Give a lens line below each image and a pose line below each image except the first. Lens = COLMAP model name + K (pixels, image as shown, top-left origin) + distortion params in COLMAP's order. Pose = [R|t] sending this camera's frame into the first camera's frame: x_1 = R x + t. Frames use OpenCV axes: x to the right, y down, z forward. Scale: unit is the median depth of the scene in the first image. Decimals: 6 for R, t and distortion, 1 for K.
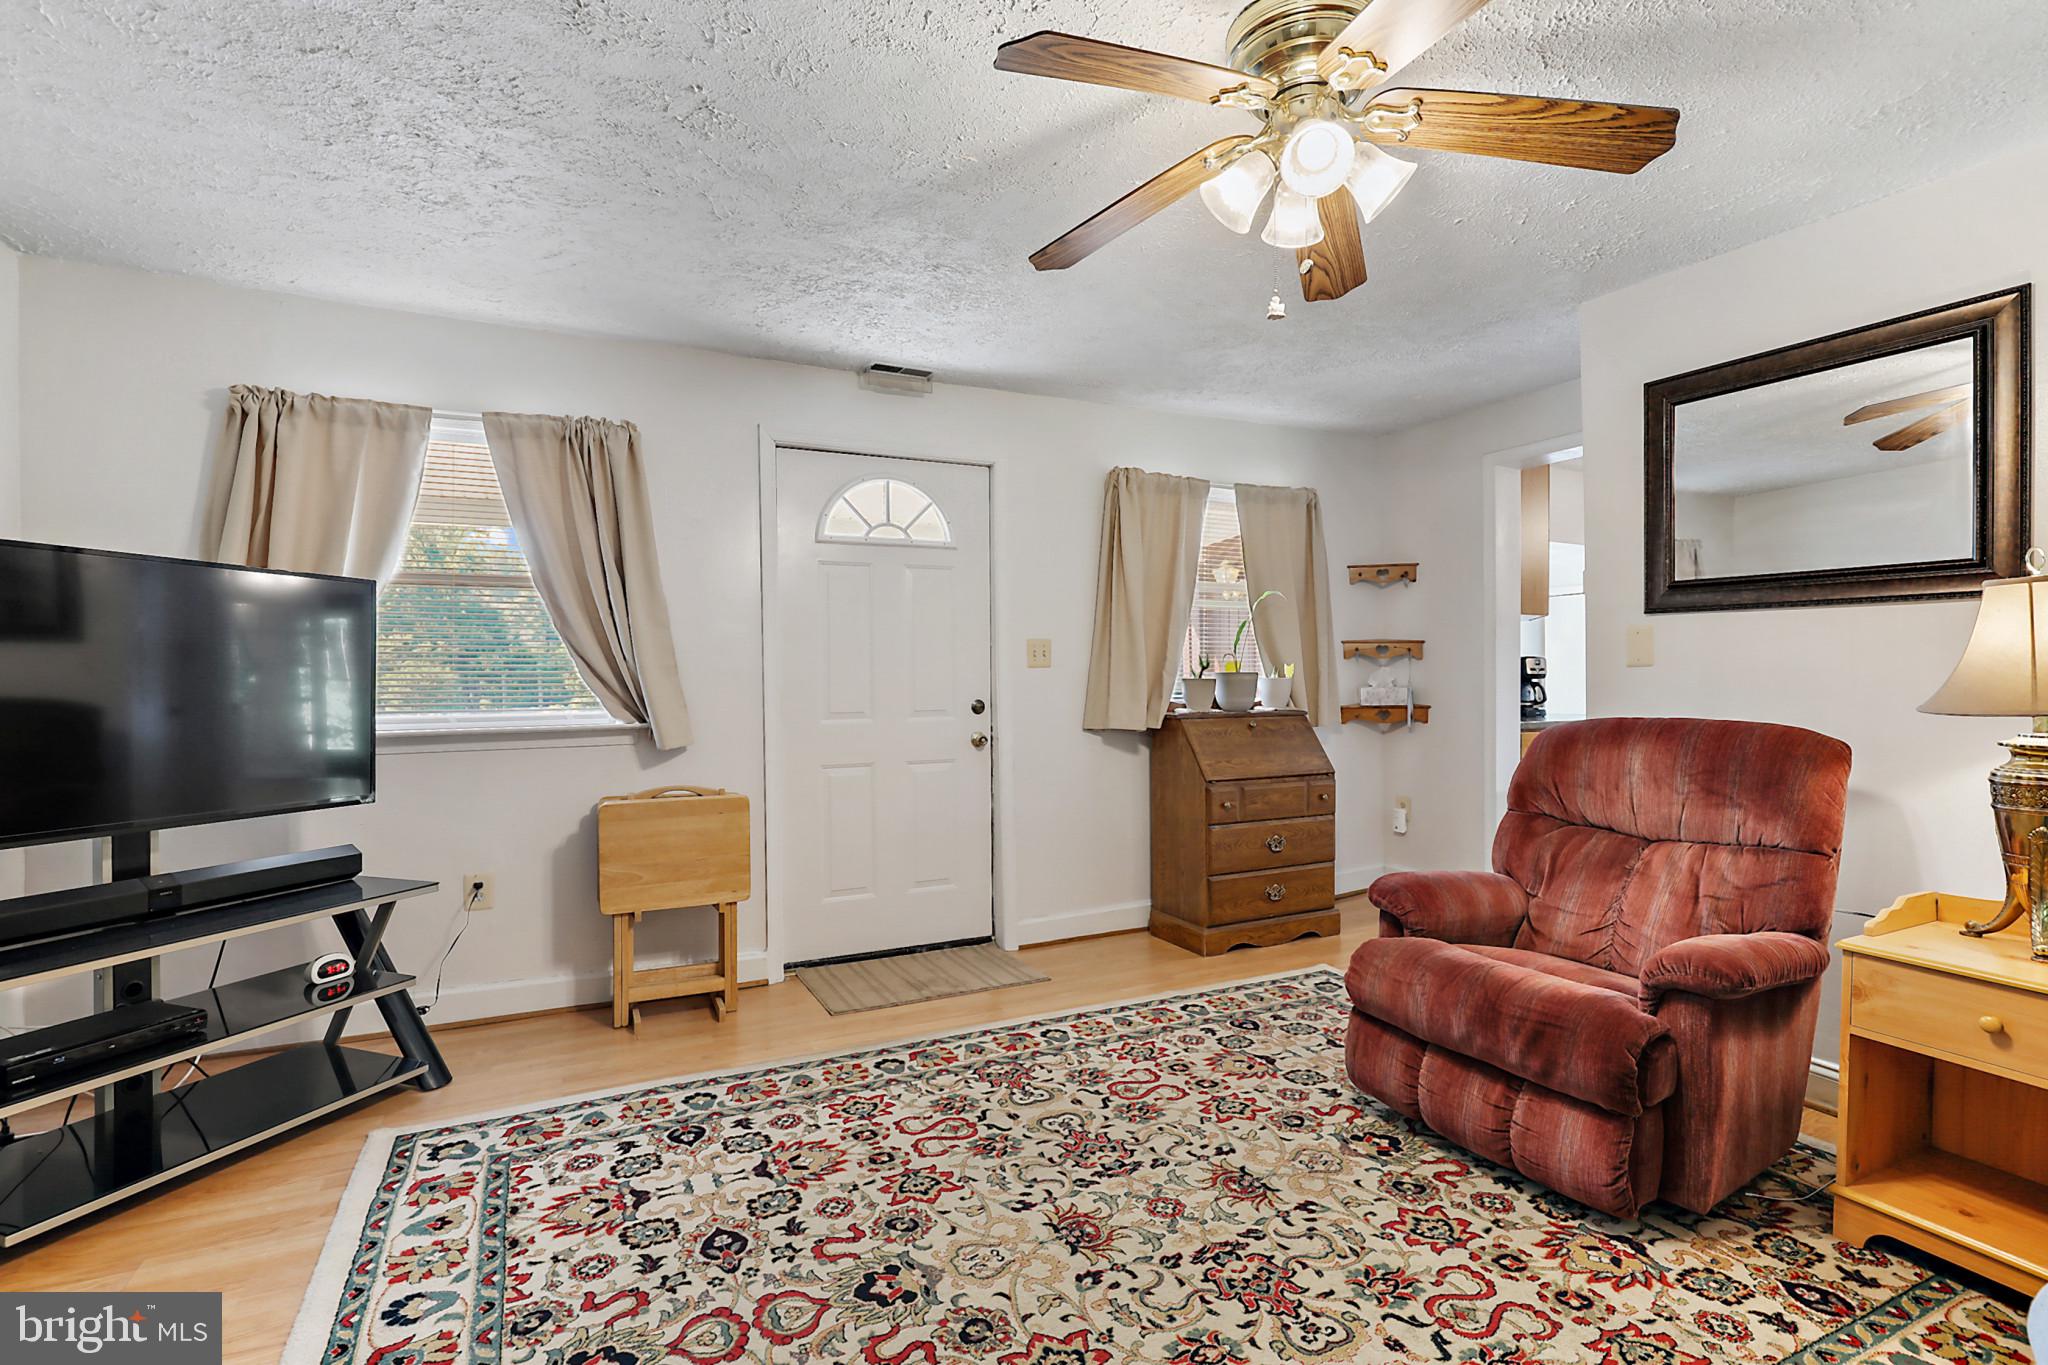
lens RADIAL K [[954.0, 0, 1022.3], [0, 954.0, 681.0], [0, 0, 1]] dist [-0.024177, 0.007230]
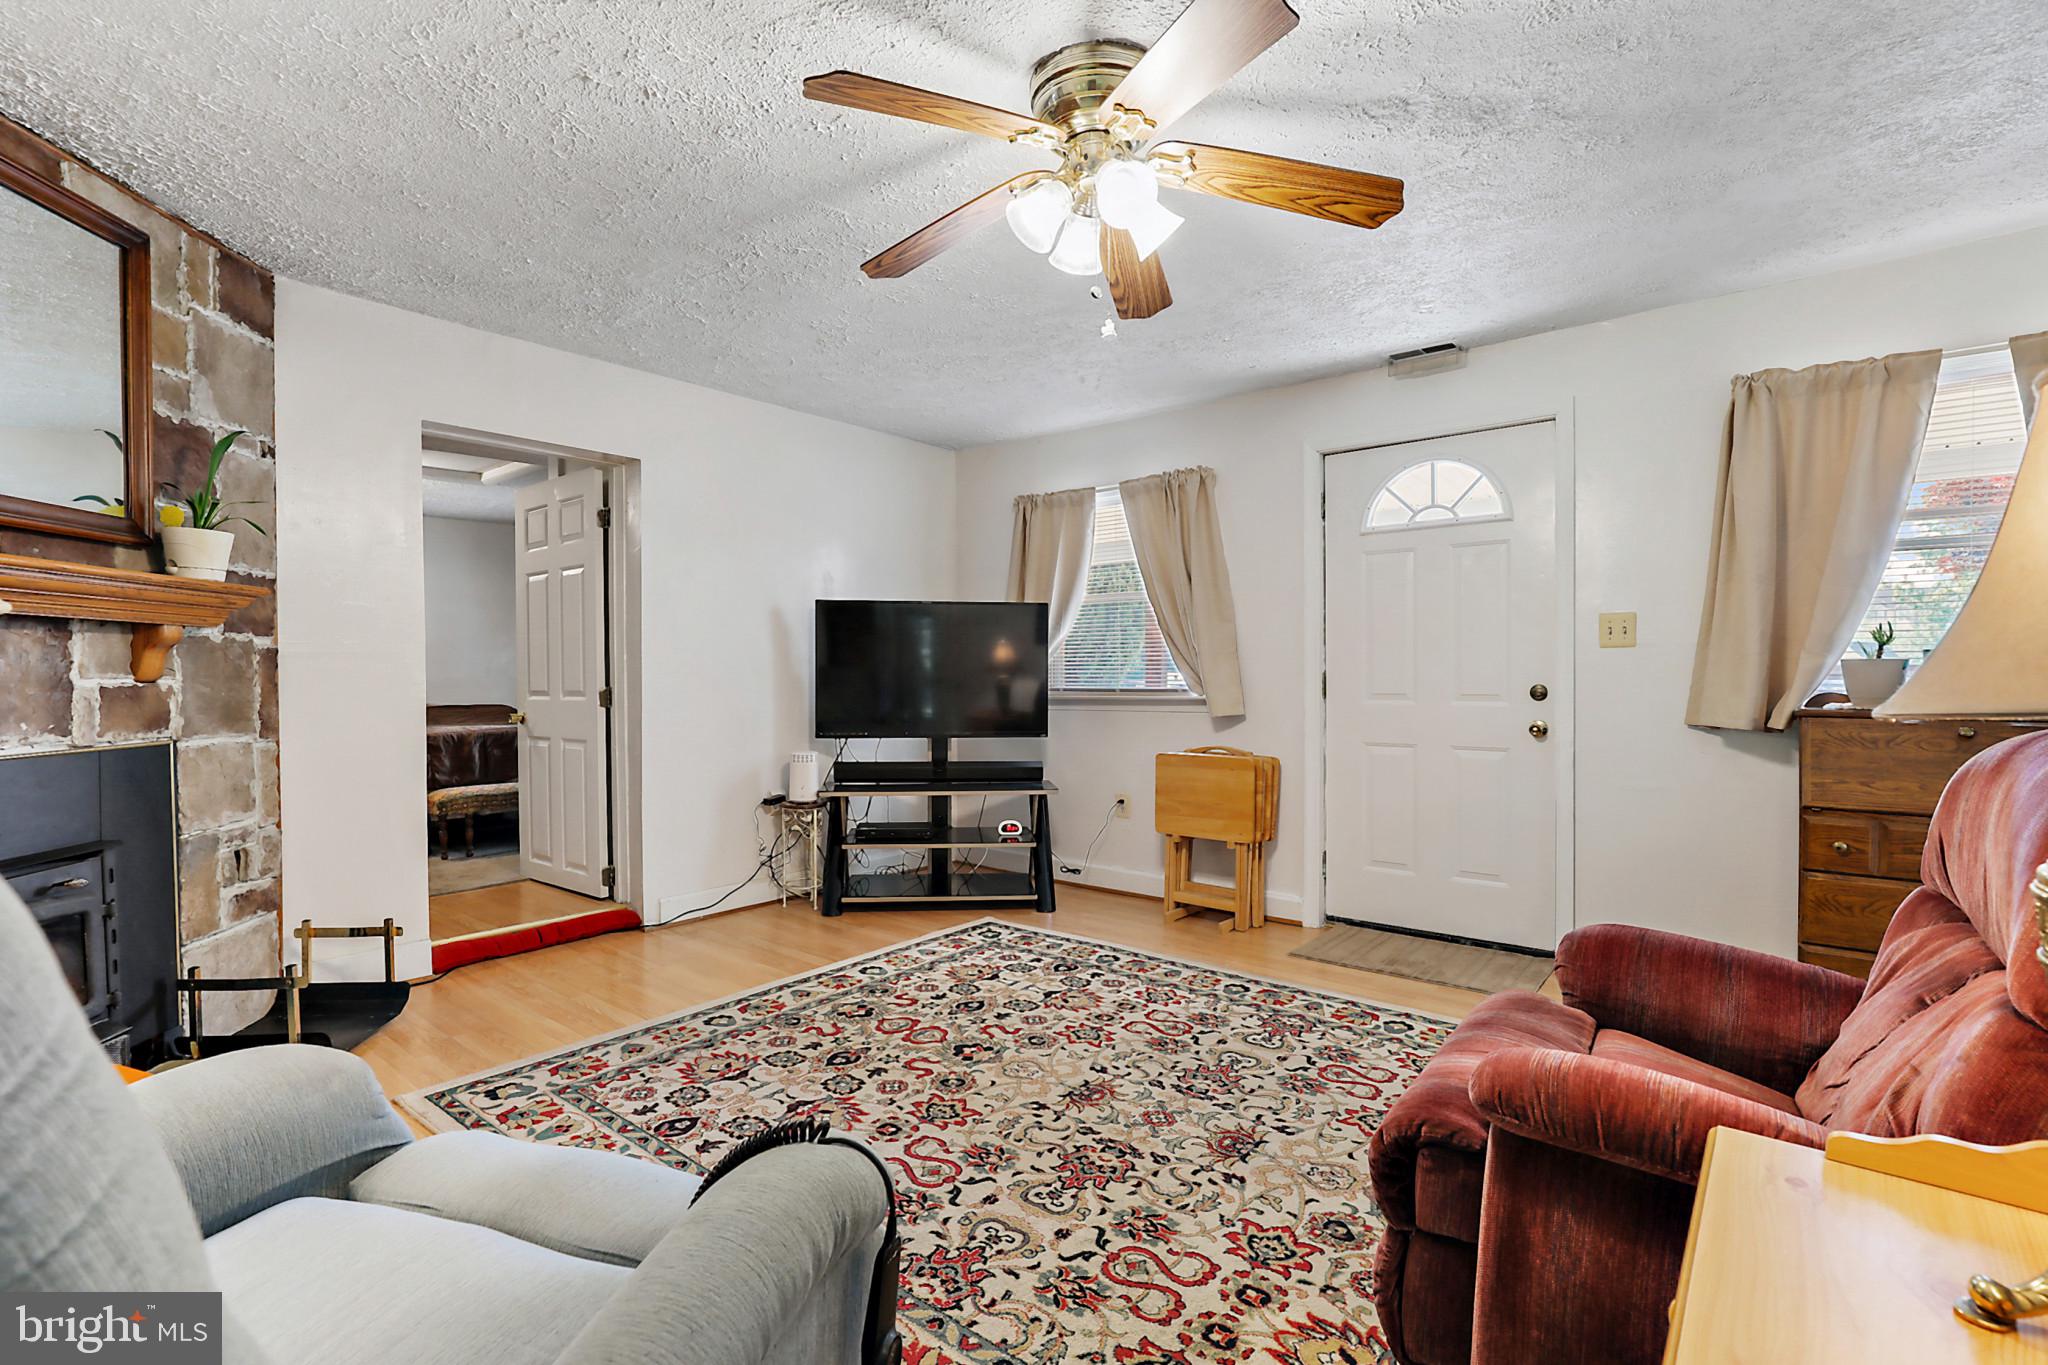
lens RADIAL K [[954.0, 0, 1022.3], [0, 954.0, 681.0], [0, 0, 1]] dist [-0.024177, 0.007230]
pose [[0.406802, 0.013711, -0.913413, 0.907192], [-0.002670, 0.999901, 0.013820, 0.009041], [0.913512, -0.003183, 0.406799, 0.309713]]
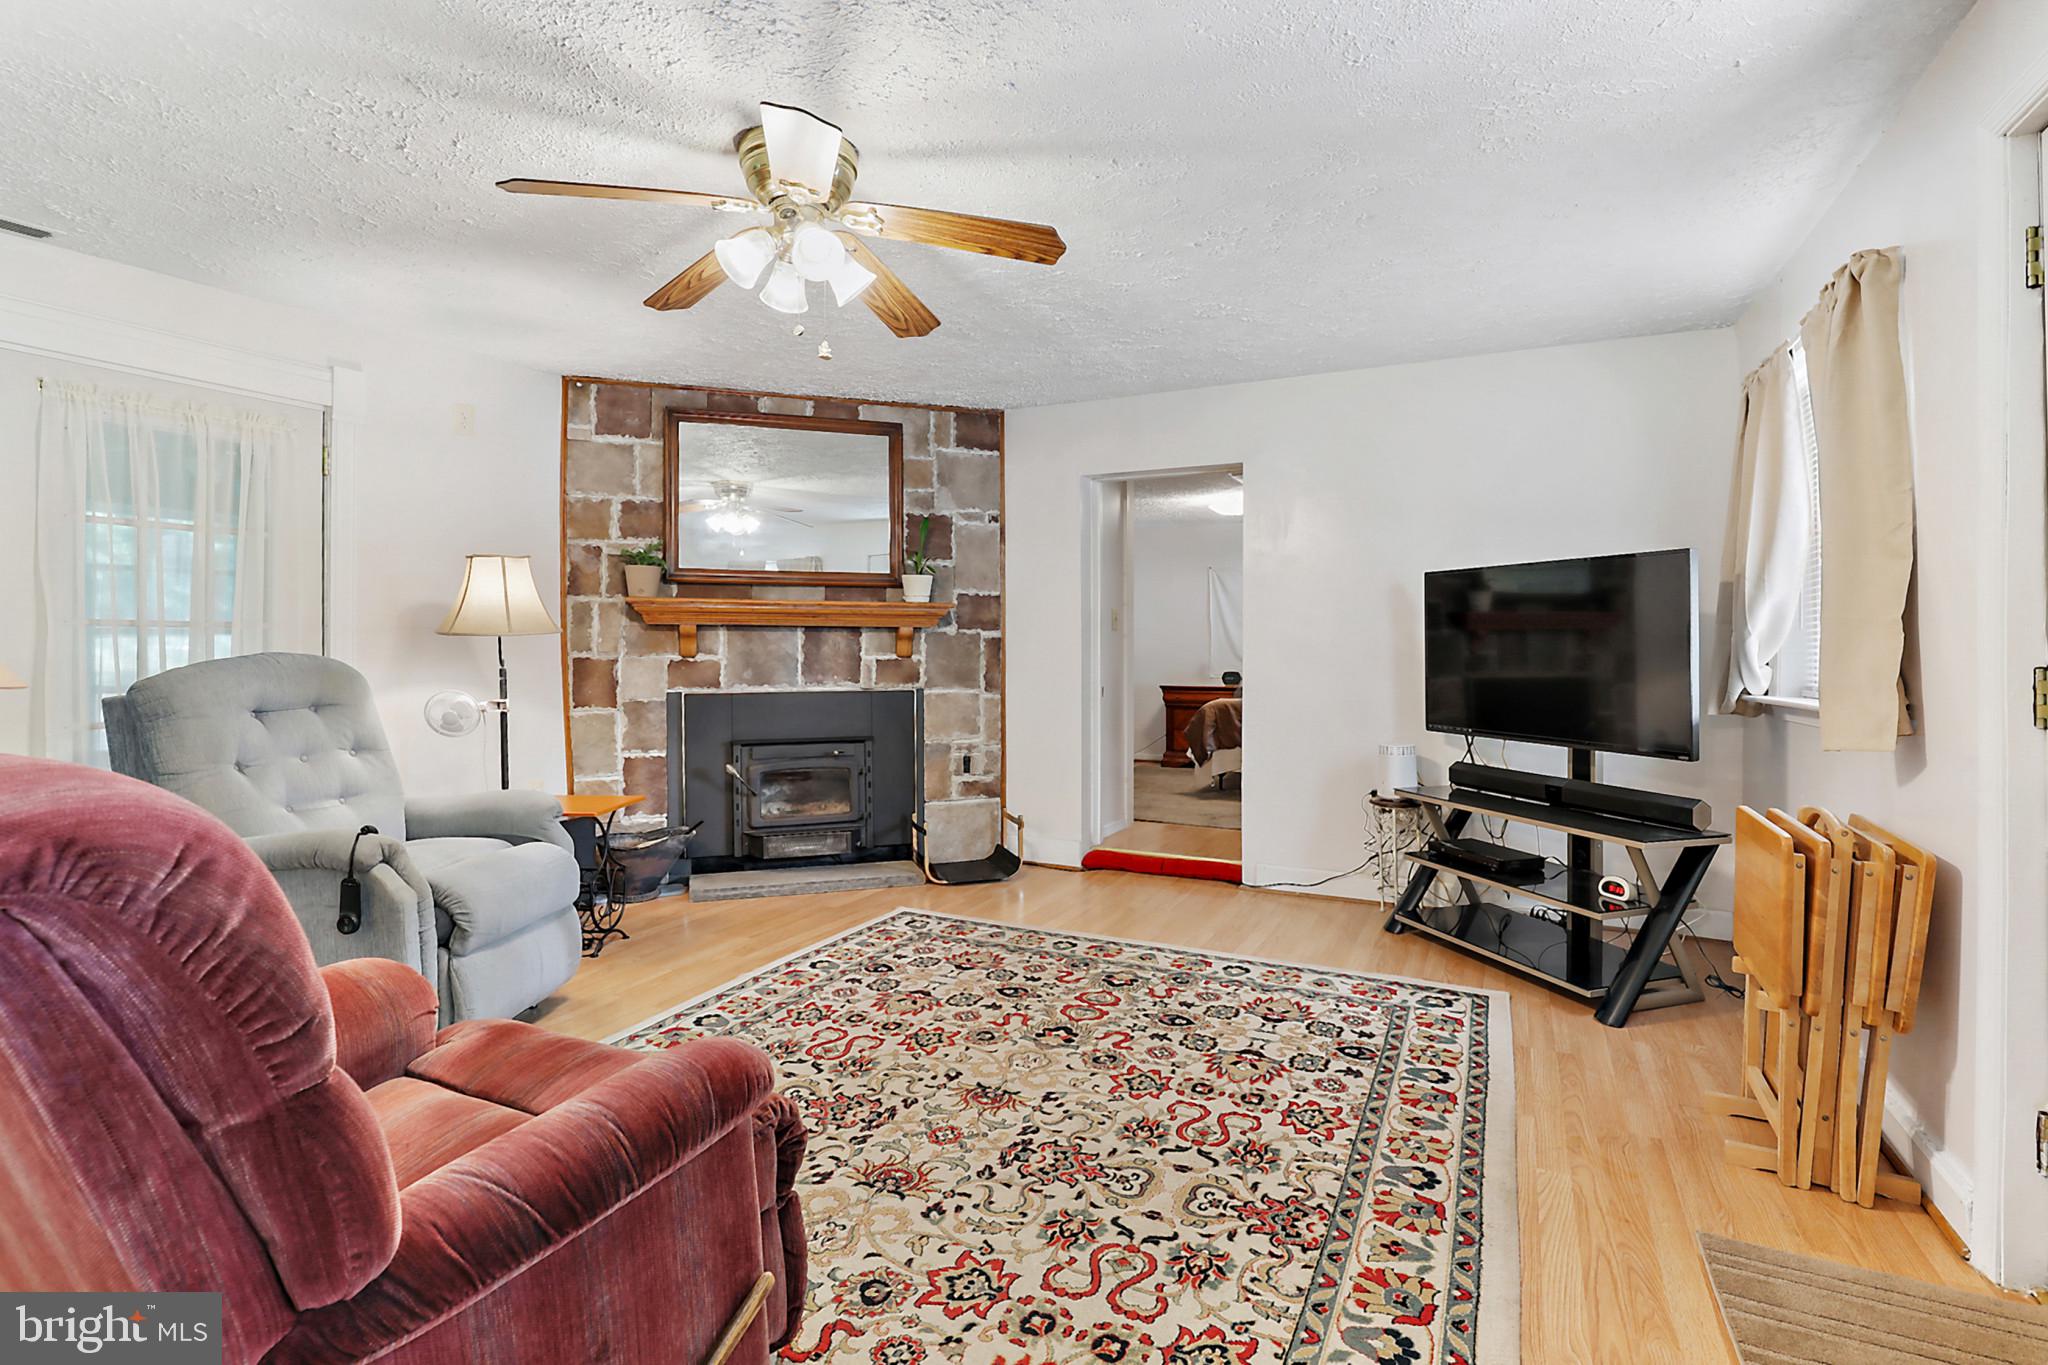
lens RADIAL K [[956.6, 0, 1019.4], [0, 956.6, 641.0], [0, 0, 1]] dist [-0.009166, 0.000585]
pose [[-0.802625, -0.002325, -0.596480, 0.586441], [0.000393, 0.999990, -0.004427, 0.002351], [0.596484, -0.003788, -0.802616, 1.545487]]
